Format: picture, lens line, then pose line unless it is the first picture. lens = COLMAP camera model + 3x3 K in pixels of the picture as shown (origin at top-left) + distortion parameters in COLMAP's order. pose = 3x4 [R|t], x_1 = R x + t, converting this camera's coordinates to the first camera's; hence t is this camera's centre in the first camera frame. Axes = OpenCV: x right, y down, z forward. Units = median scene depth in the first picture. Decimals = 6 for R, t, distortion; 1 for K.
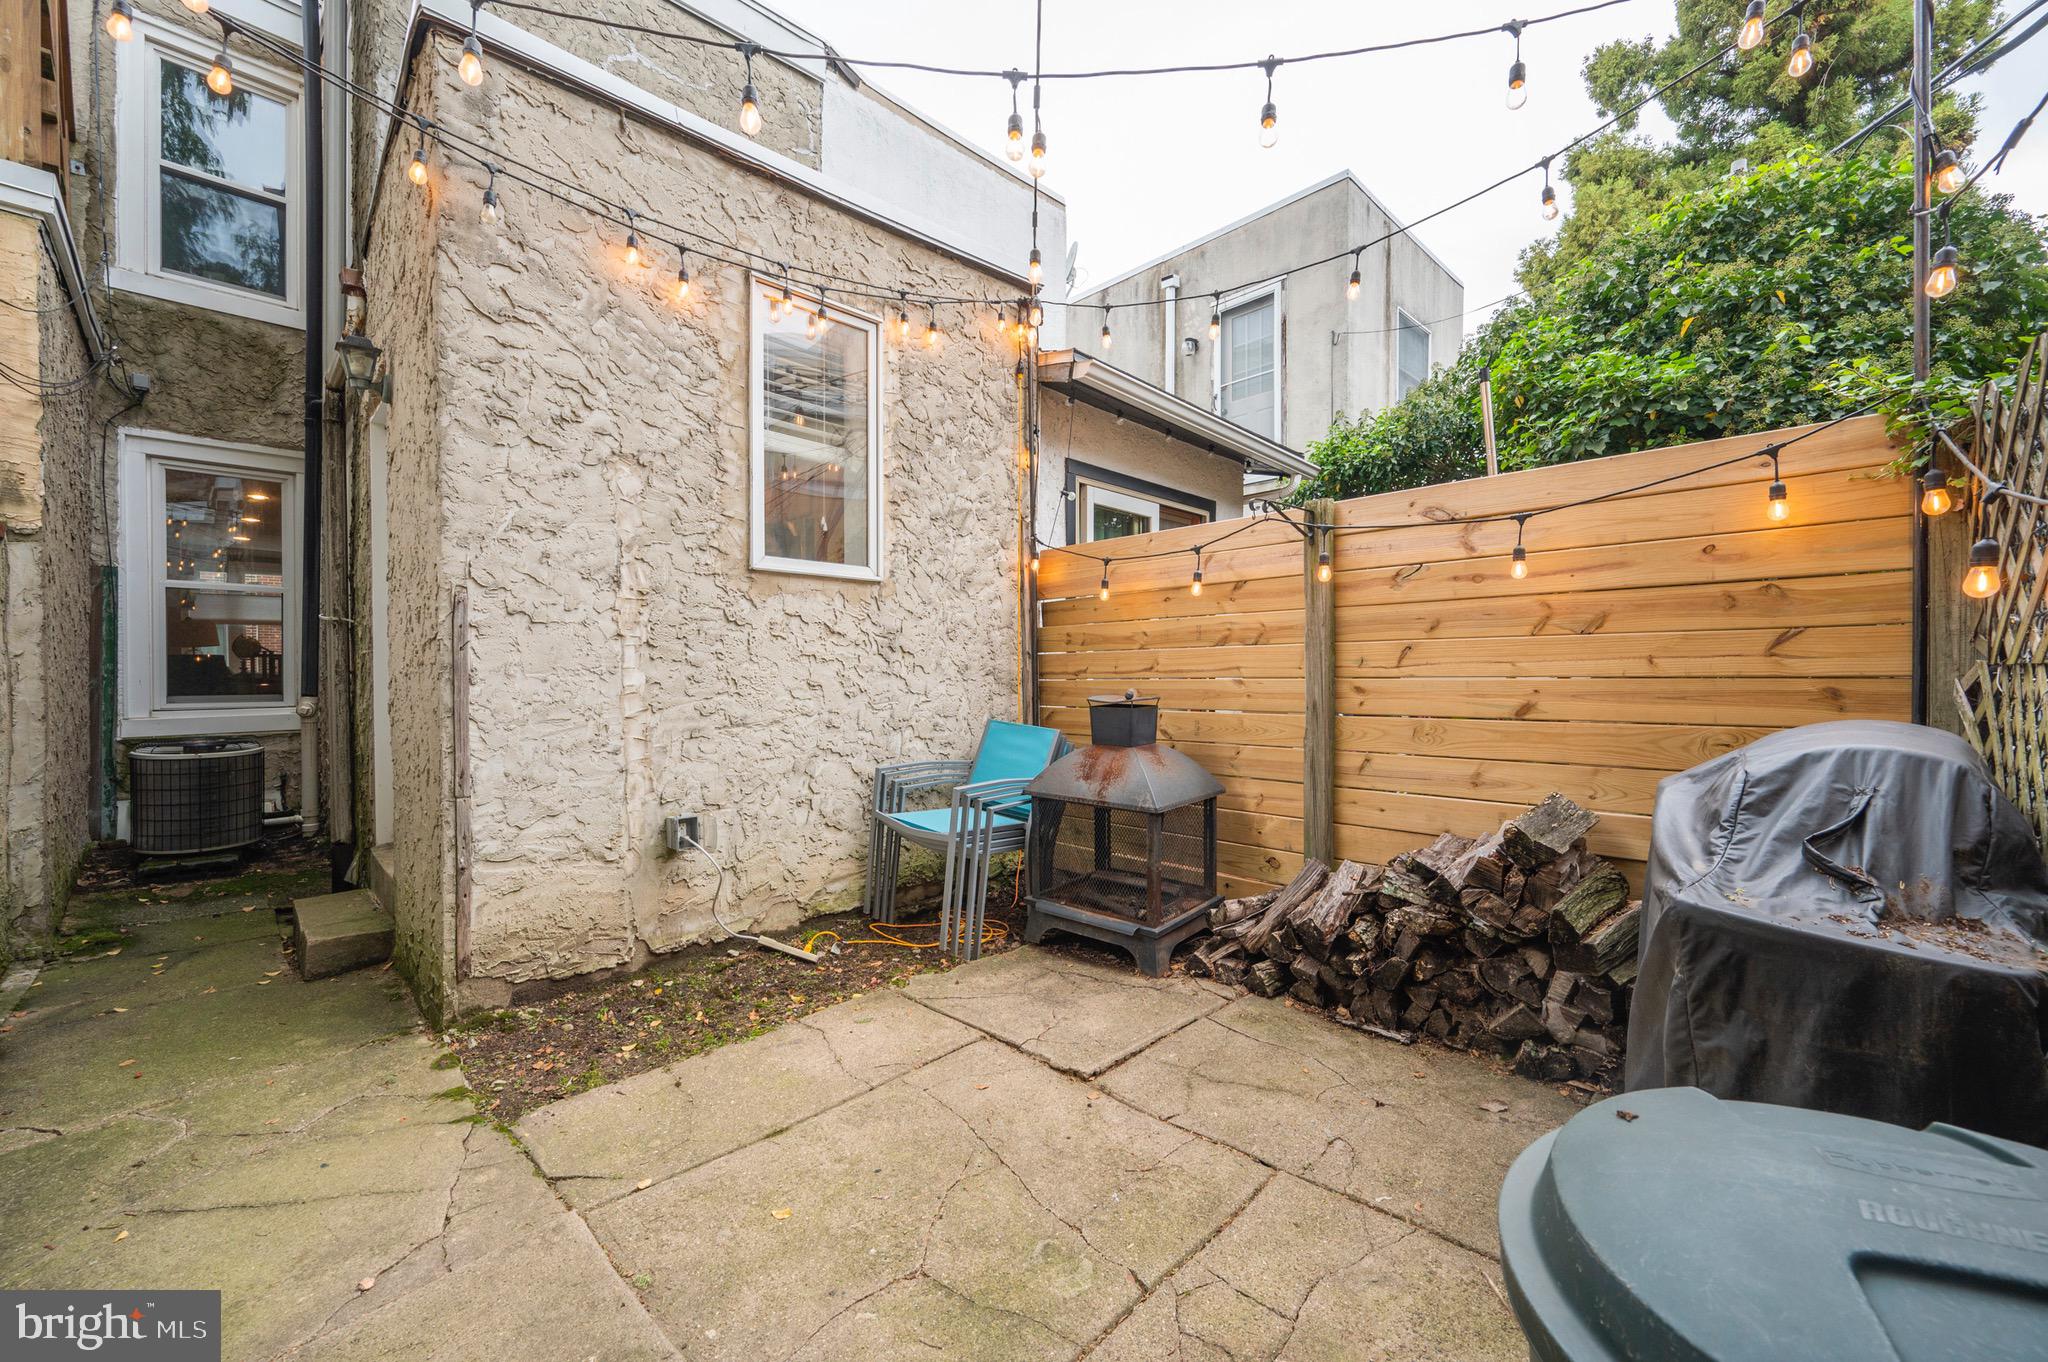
lens RADIAL K [[812.7, 0, 1028.5], [0, 812.7, 681.8], [0, 0, 1]] dist [0.000065, 0.000085]
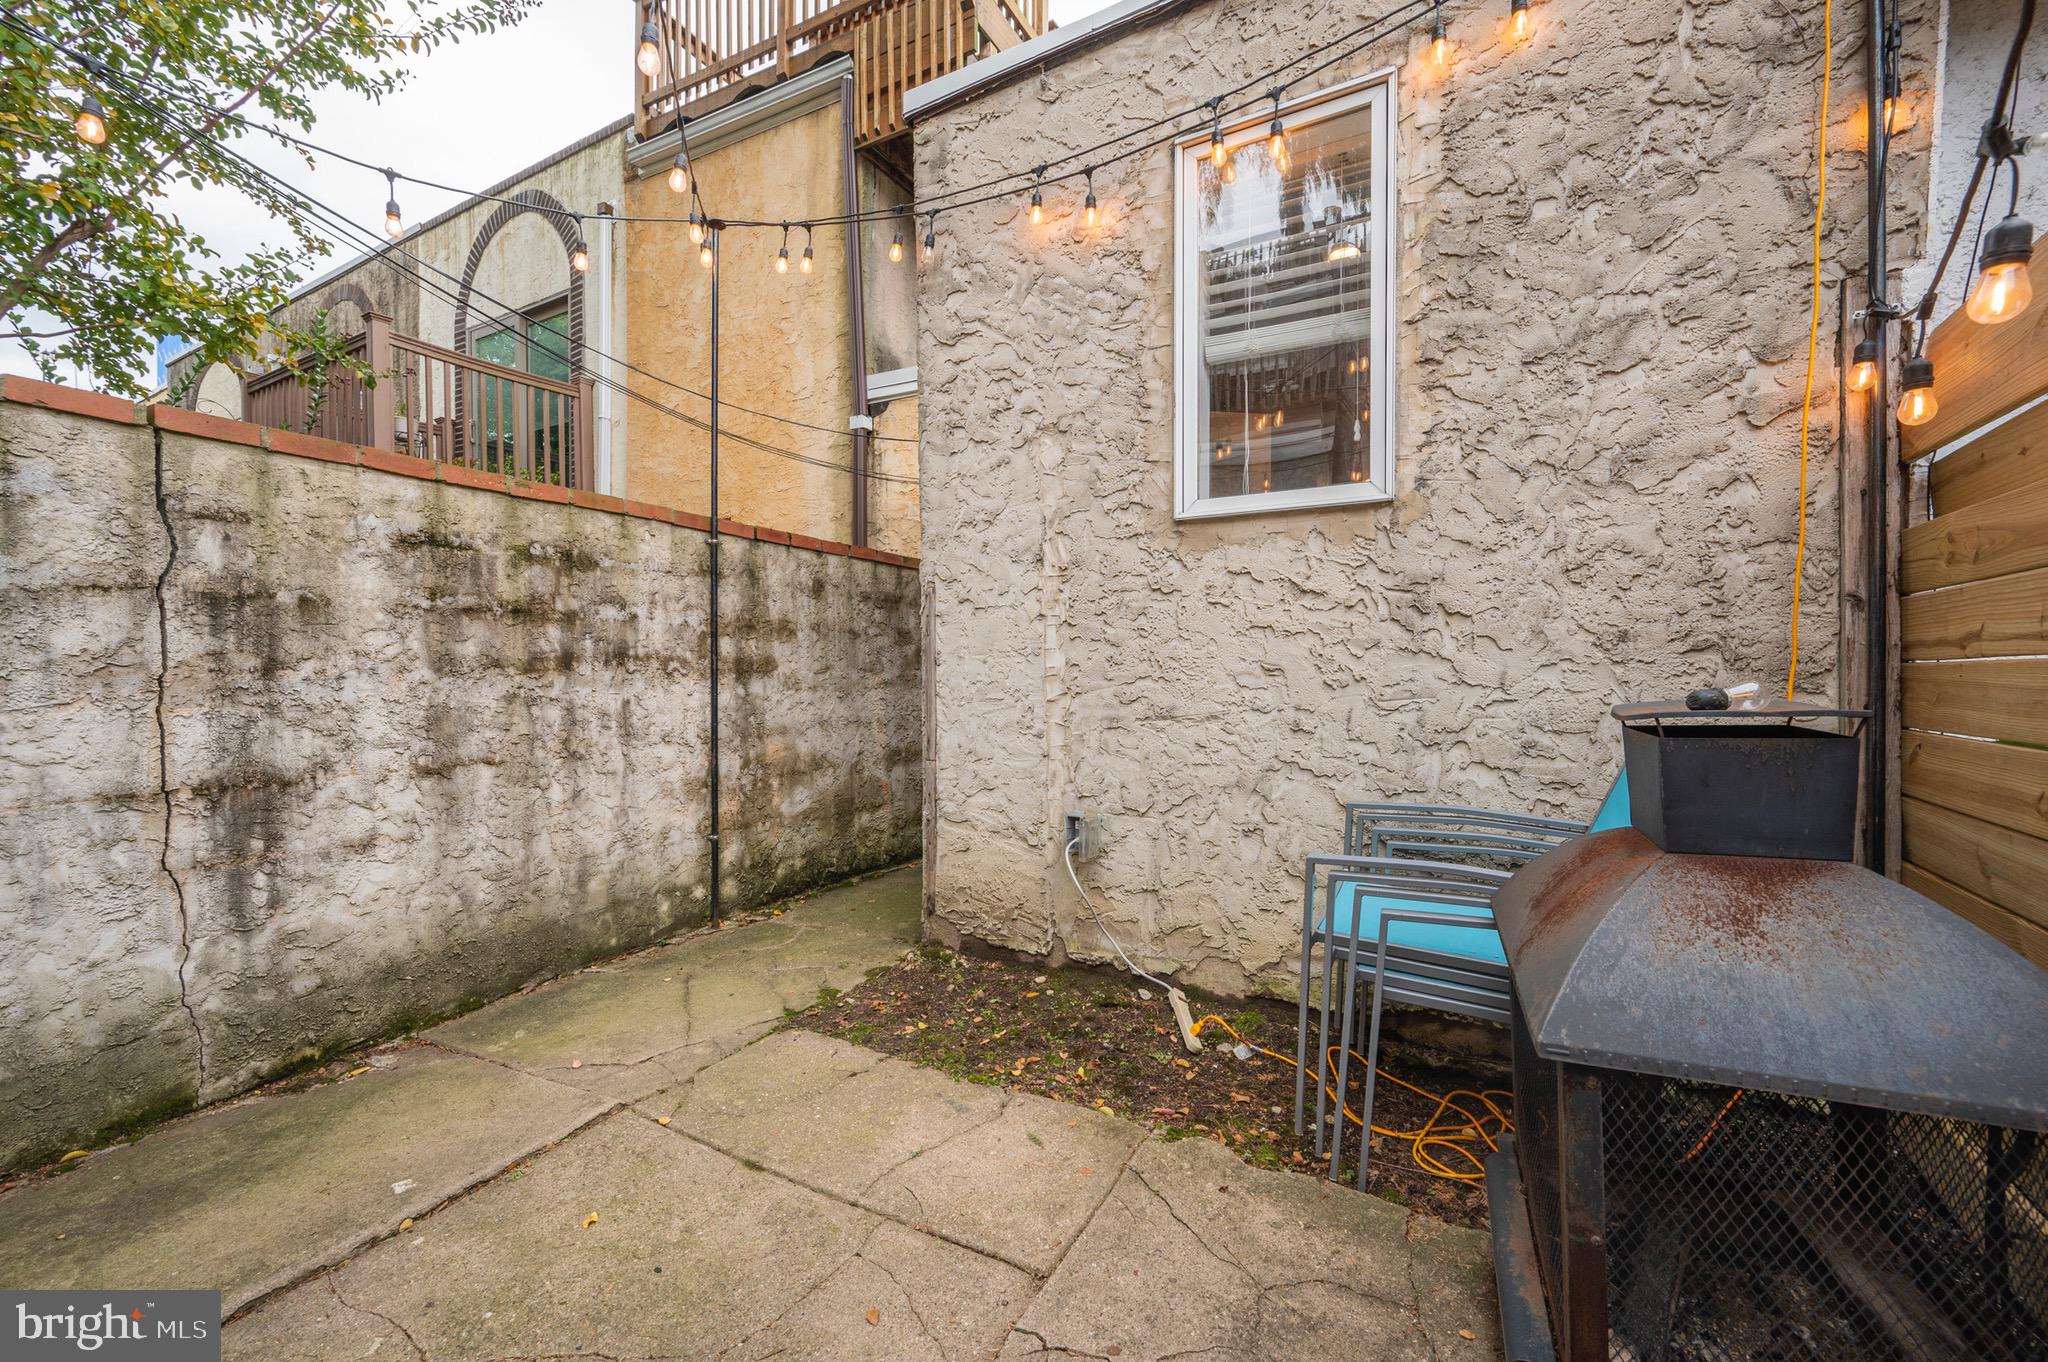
lens RADIAL K [[812.7, 0, 1028.5], [0, 812.7, 681.8], [0, 0, 1]] dist [0.000065, 0.000085]
pose [[0.264216, 0.015228, -0.964343, 0.413558], [-0.009355, 0.999869, 0.013225, 0.008974], [0.964418, 0.005527, 0.264323, 0.705989]]
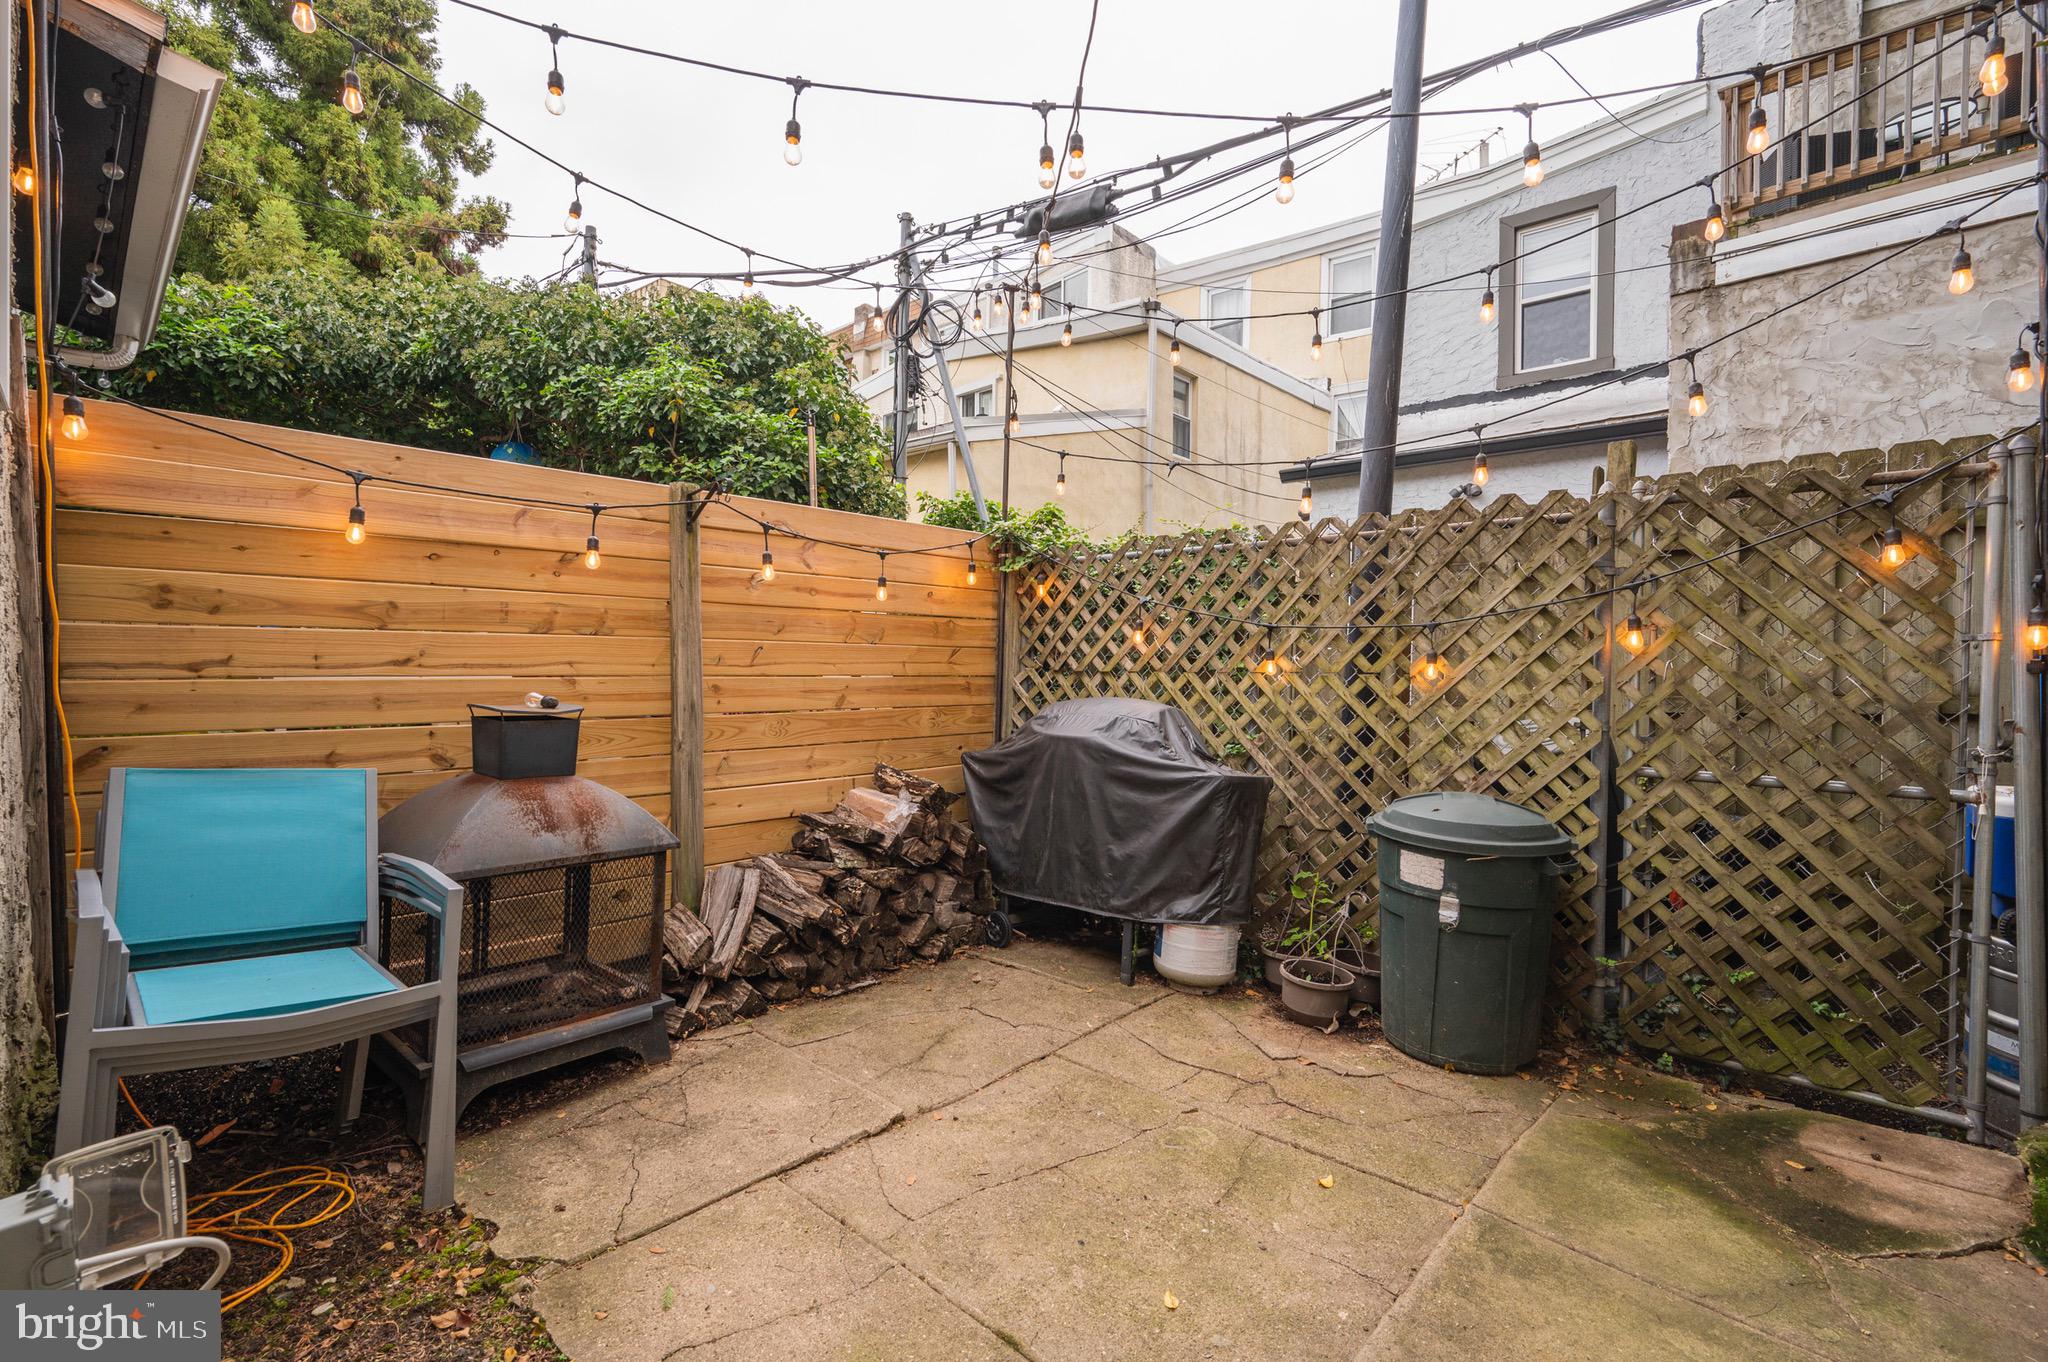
lens RADIAL K [[910.5, 0, 1024.0], [0, 910.5, 681.0], [0, 0, 1]] dist [-0.000558, -0.000082]
pose [[-0.024253, -0.005761, 0.999689, -0.720039], [0.002442, 0.999980, 0.005822, -0.004616], [-0.999703, 0.002583, -0.024239, 0.673437]]
